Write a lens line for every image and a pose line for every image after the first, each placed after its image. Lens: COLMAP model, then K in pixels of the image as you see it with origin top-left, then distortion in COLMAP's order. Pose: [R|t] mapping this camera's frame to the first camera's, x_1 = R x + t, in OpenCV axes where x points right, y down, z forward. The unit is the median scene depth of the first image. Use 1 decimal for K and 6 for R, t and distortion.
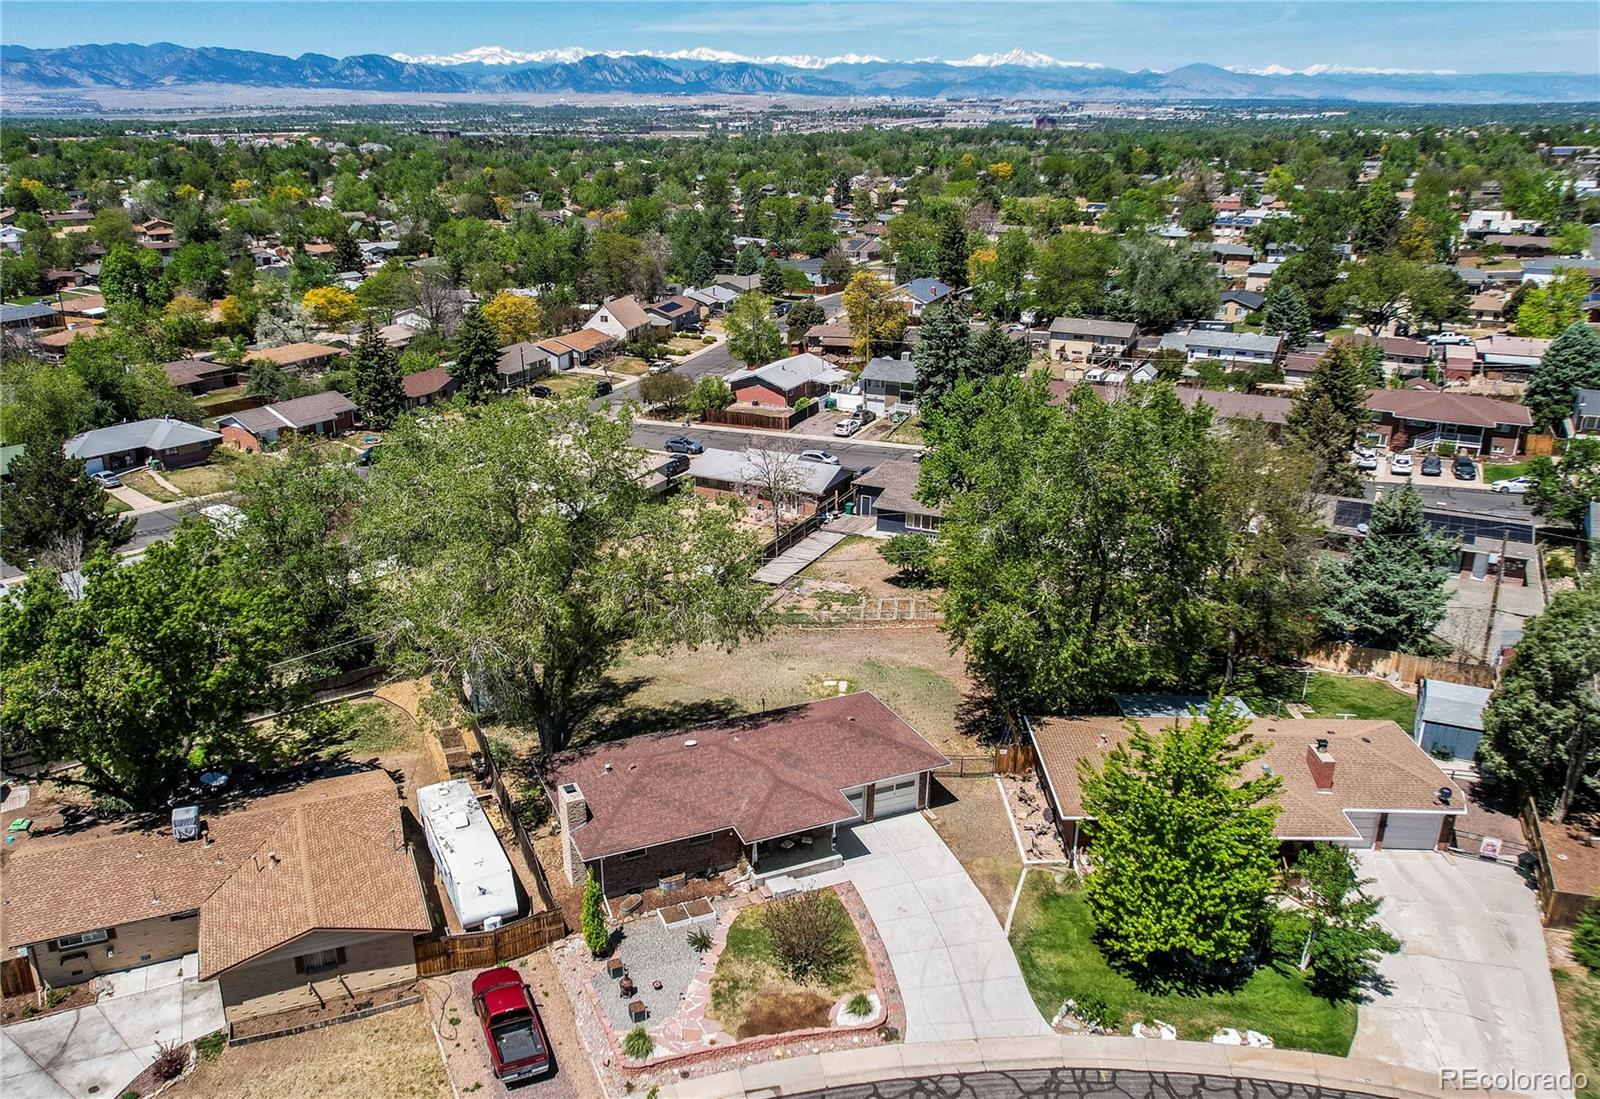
lens RADIAL K [[1250.6, 0, 720.7], [0, 1250.6, 550.5], [0, 0, 1]] dist [-0.058514, 0.060478]
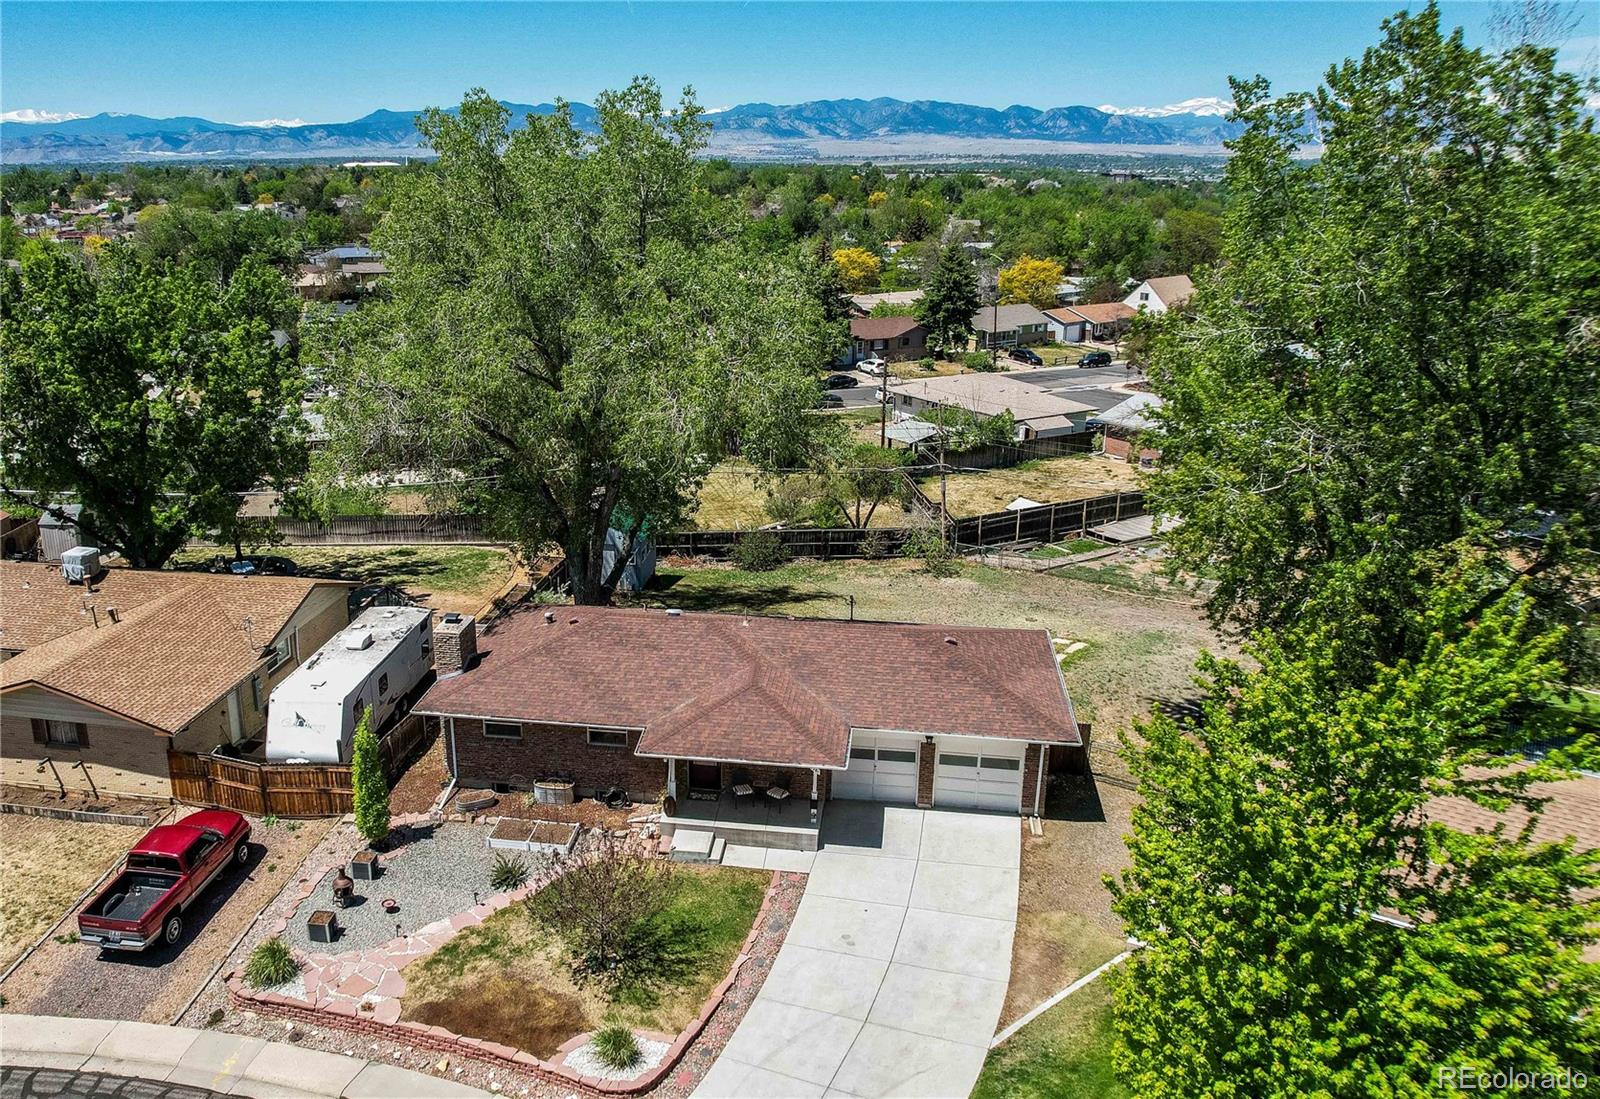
lens RADIAL K [[1247.2, 0, 650.1], [0, 1247.2, 551.0], [0, 0, 1]] dist [-0.057307, 0.049131]
pose [[0.839661, 0.163331, -0.517969, 0.318294], [-0.182536, 0.983098, 0.014097, 0.122296], [0.511517, 0.082711, 0.855283, 0.451990]]
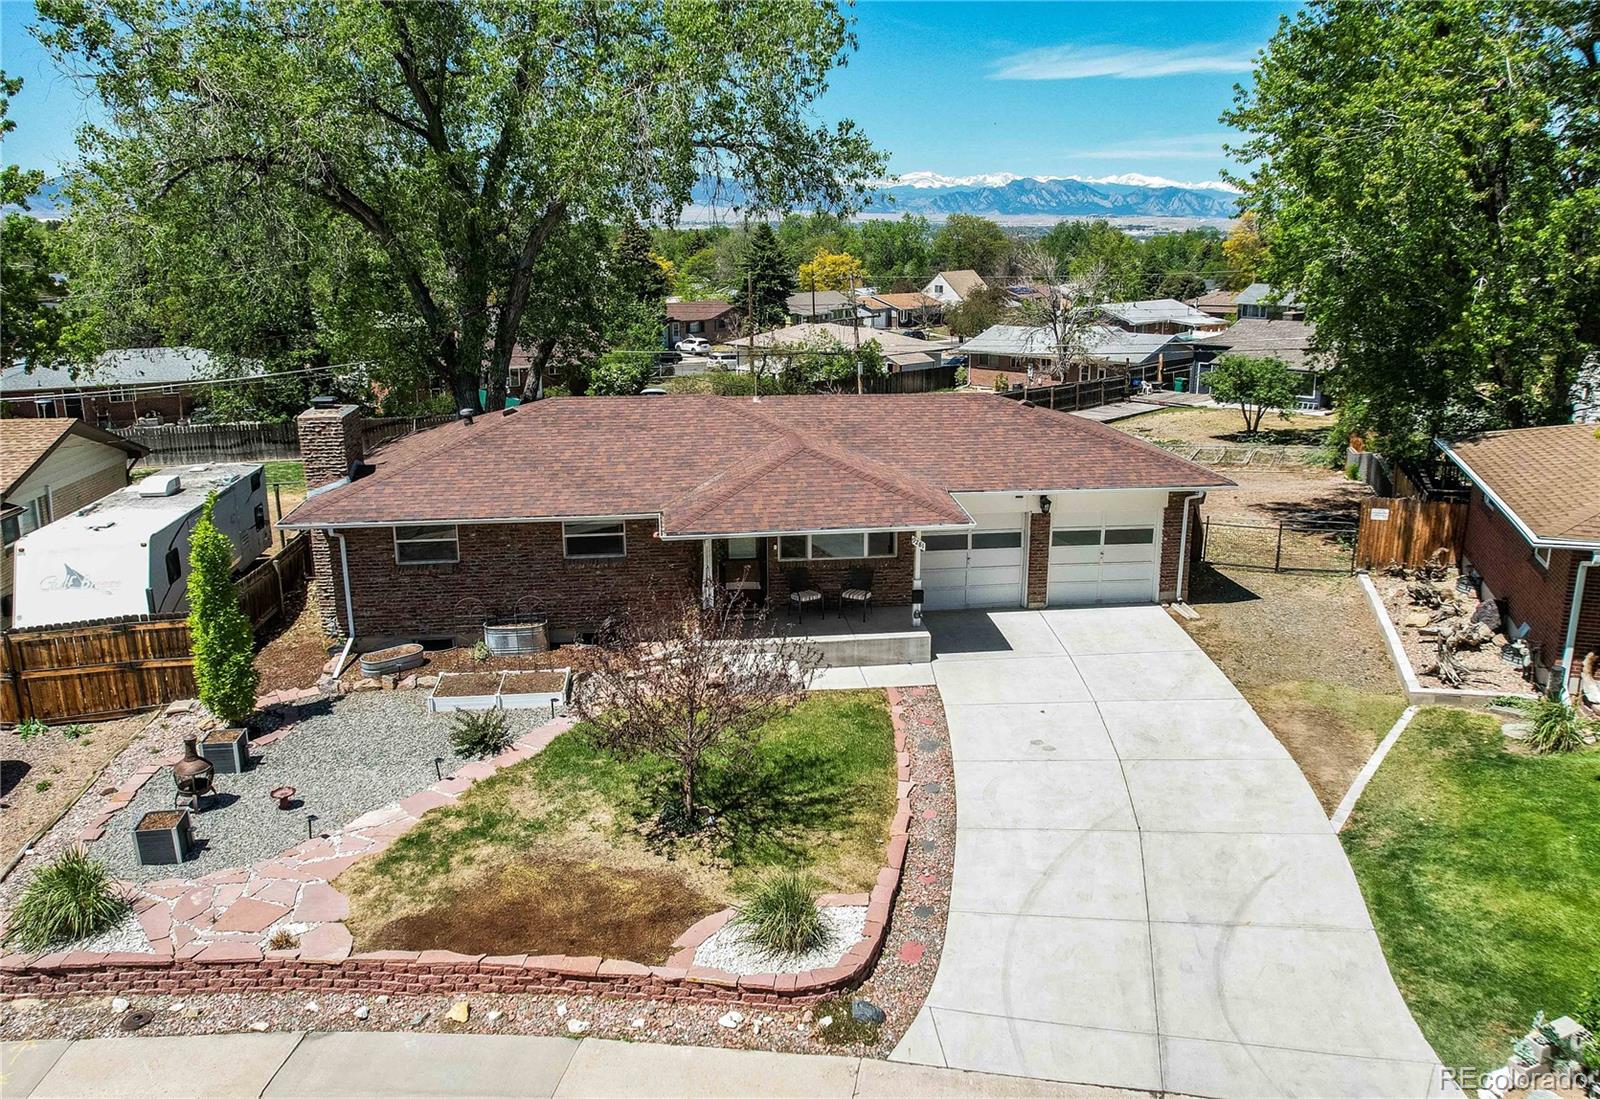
lens RADIAL K [[1251.7, 0, 800.0], [0, 1251.7, 549.5], [0, 0, 1]] dist [-0.059383, 0.057657]
pose [[0.964959, 0.074241, -0.251678, 0.159452], [-0.097426, 0.991946, -0.080936, 0.259045], [0.243643, 0.102620, 0.964421, 0.601341]]
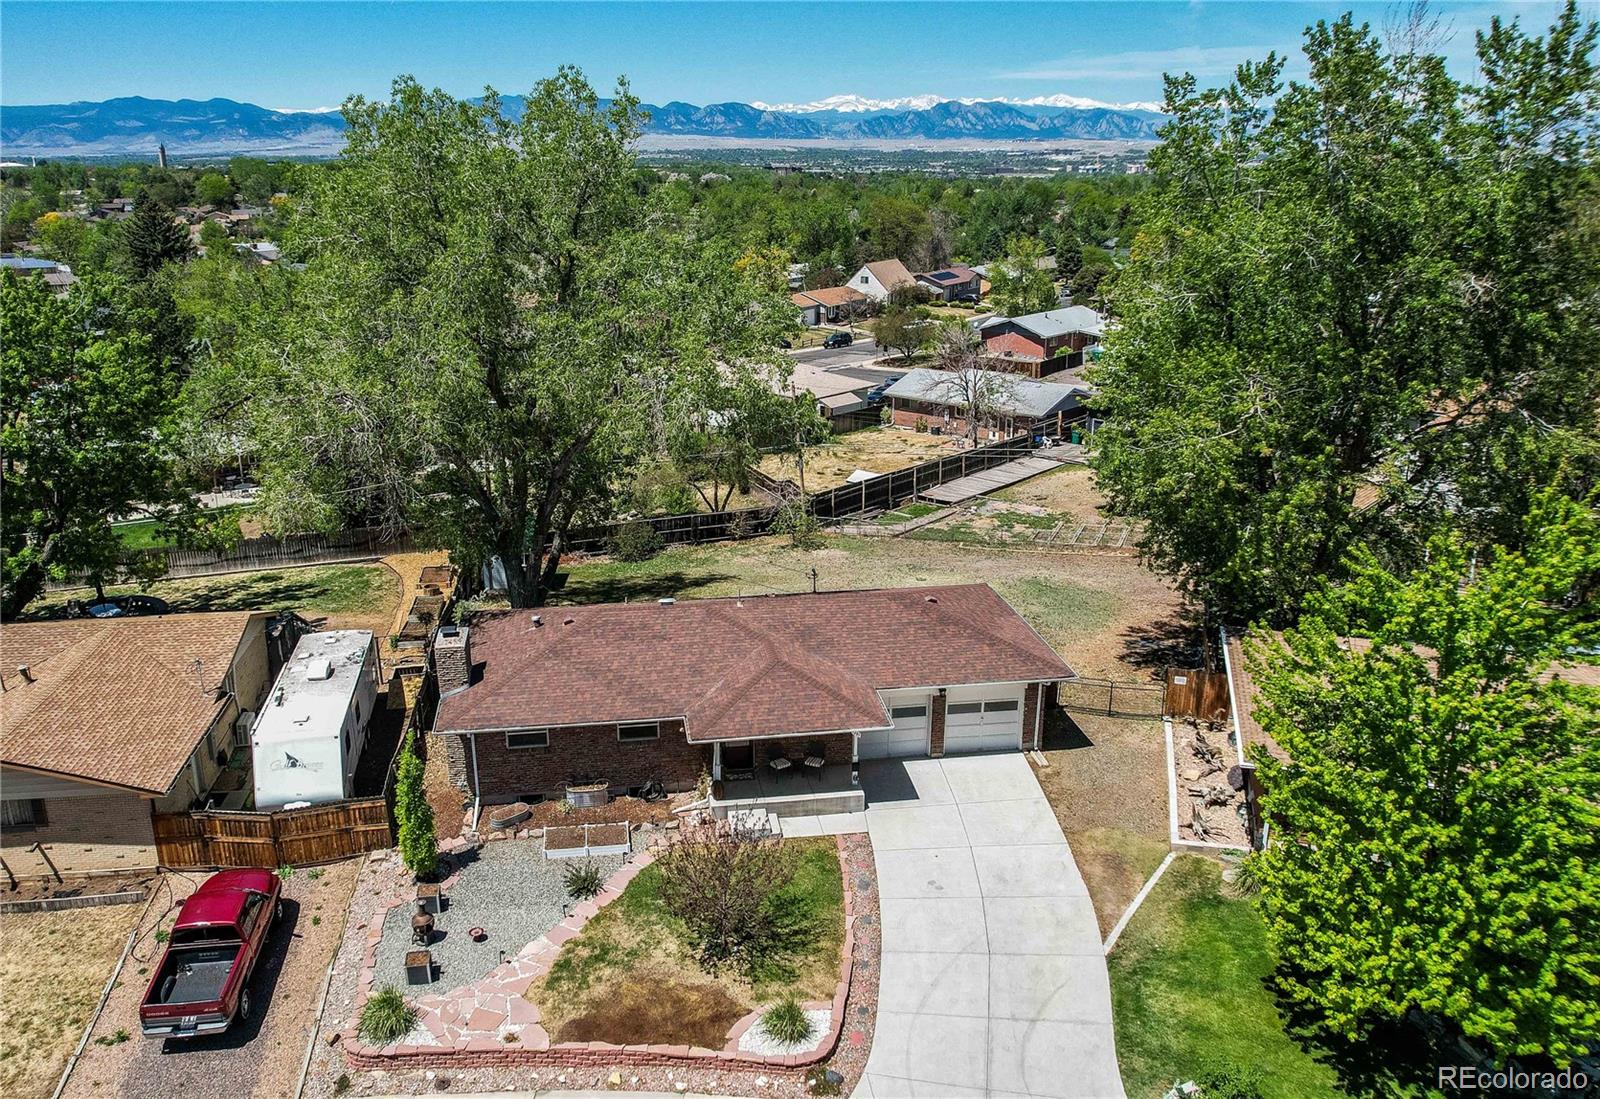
lens RADIAL K [[1250.6, 0, 720.7], [0, 1250.6, 550.5], [0, 0, 1]] dist [-0.058514, 0.060478]
pose [[0.964686, 0.077287, -0.251808, 0.177500], [-0.086138, 0.995987, -0.024302, 0.149268], [0.248919, 0.045134, 0.967472, 0.386730]]
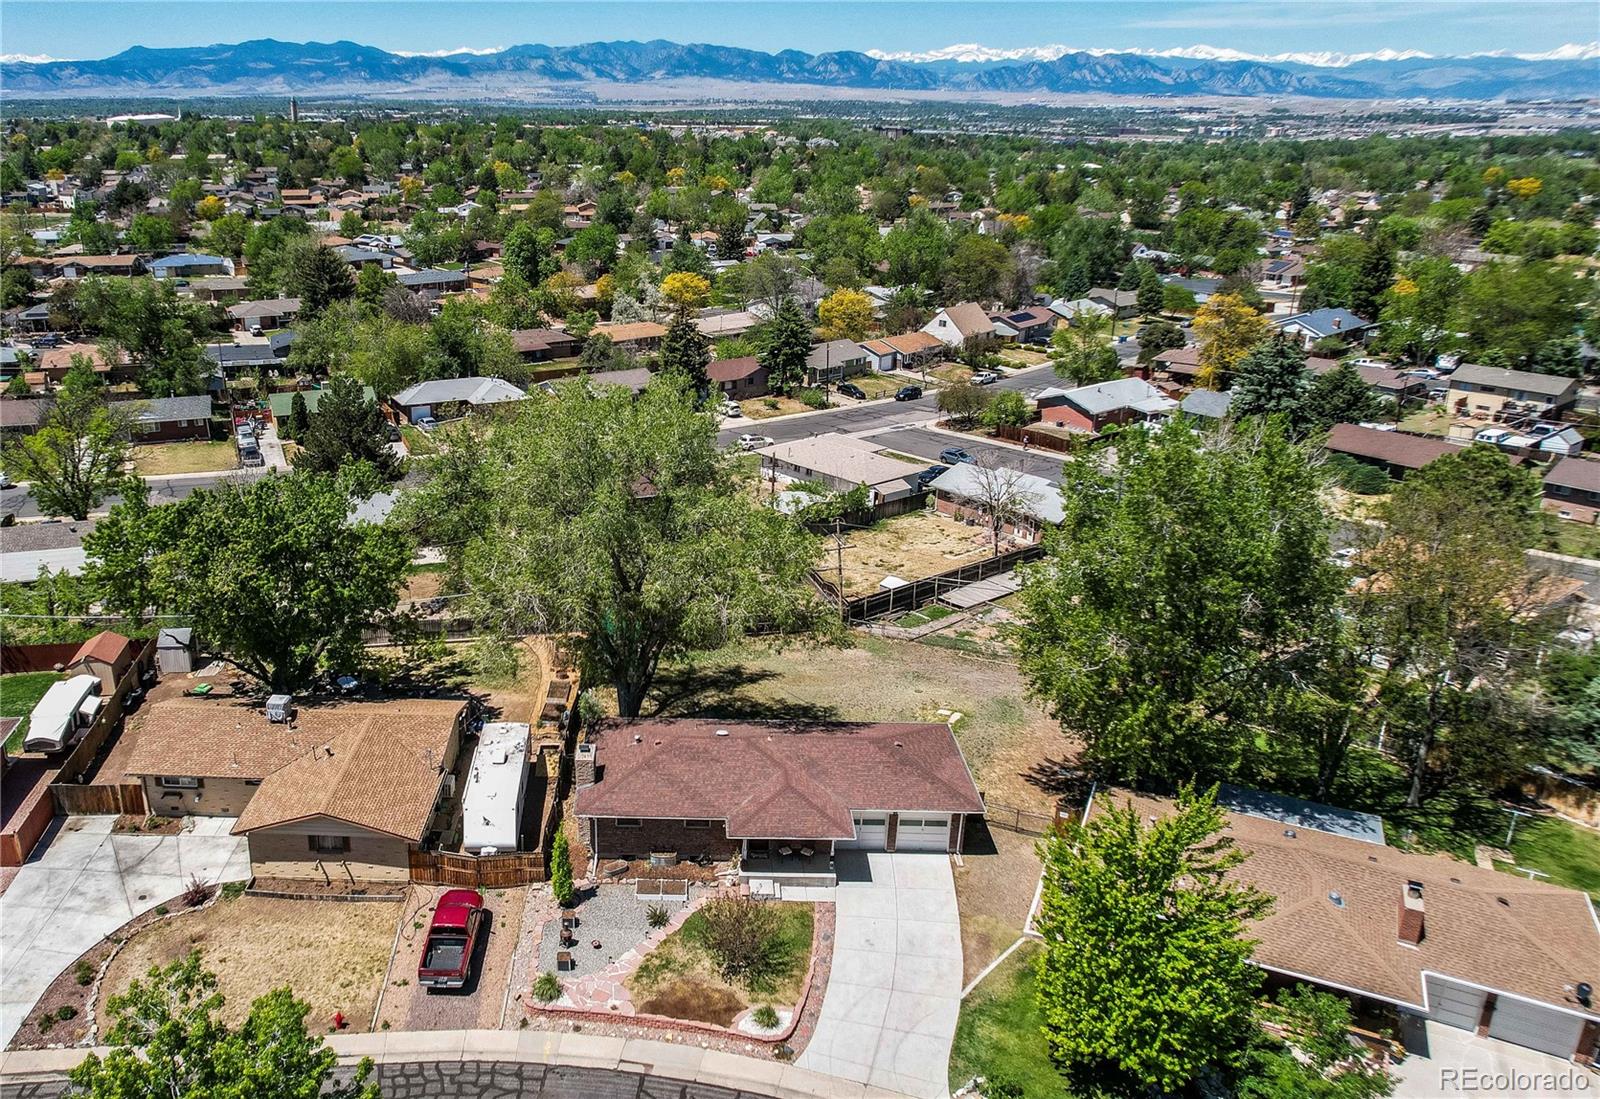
lens RADIAL K [[1248.8, 0, 618.6], [0, 1248.8, 546.4], [0, 0, 1]] dist [-0.060283, 0.069341]
pose [[0.909981, 0.147445, -0.387549, 0.286345], [-0.147551, 0.988609, 0.029664, -0.014765], [0.387508, 0.030190, 0.921372, 0.026333]]
